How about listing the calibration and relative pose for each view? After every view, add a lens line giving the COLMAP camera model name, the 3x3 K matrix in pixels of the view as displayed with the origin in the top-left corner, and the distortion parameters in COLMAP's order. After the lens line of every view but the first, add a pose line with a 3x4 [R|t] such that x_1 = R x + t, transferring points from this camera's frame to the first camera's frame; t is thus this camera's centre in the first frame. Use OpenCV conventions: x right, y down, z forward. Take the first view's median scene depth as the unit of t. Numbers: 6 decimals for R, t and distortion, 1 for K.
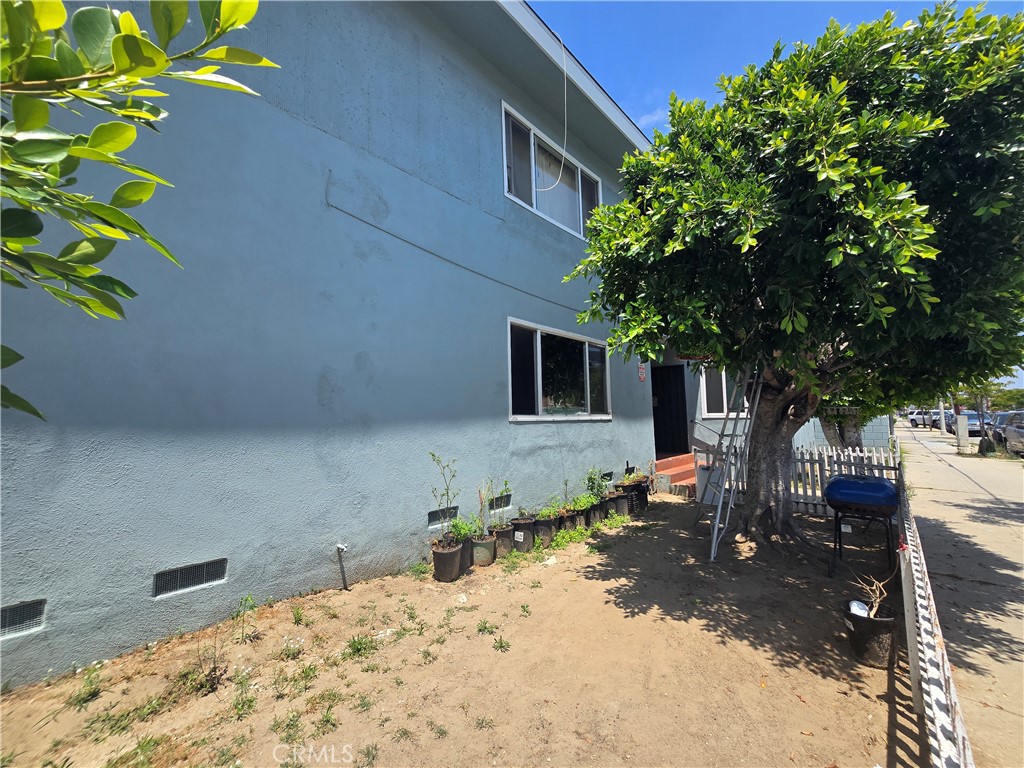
lens RADIAL K [[411.6, 0, 511.8], [0, 411.6, 379.6], [0, 0, 1]] dist [0.006484, 0.001019]
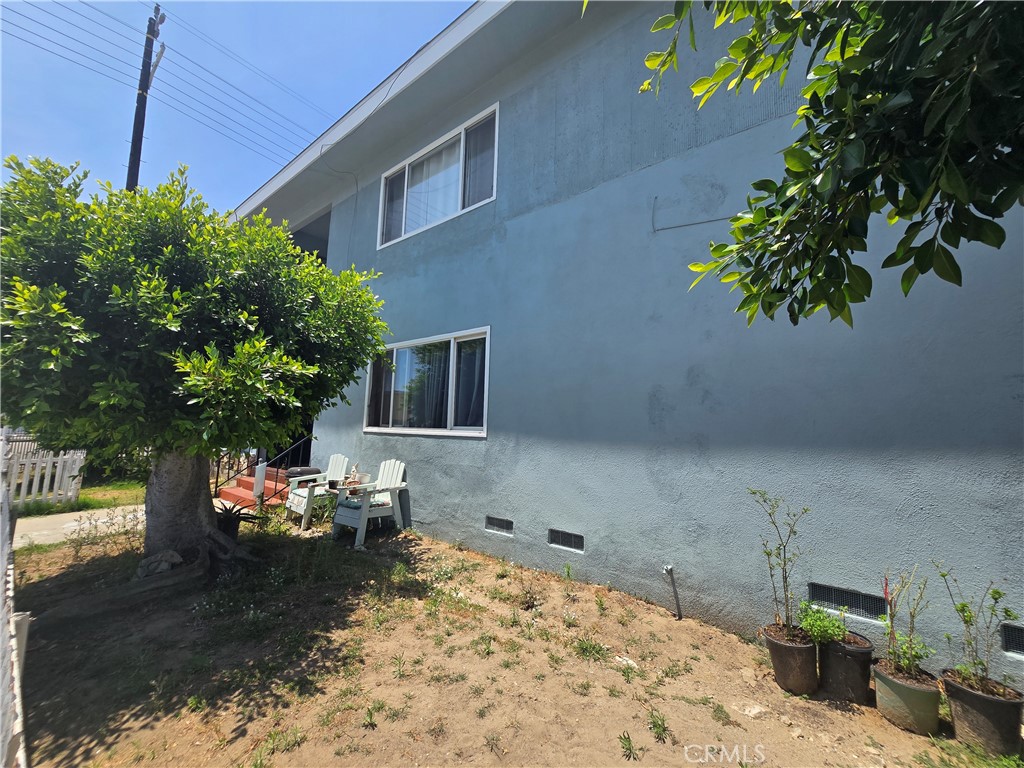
lens RADIAL K [[411.6, 0, 512.5], [0, 411.6, 388.7], [0, 0, 1]] dist [0.006484, 0.001019]
pose [[0.068471, -0.088078, -0.993757, 0.686969], [0.055083, 0.994910, -0.084385, 0.053242], [0.996131, -0.048961, 0.072974, 0.704636]]
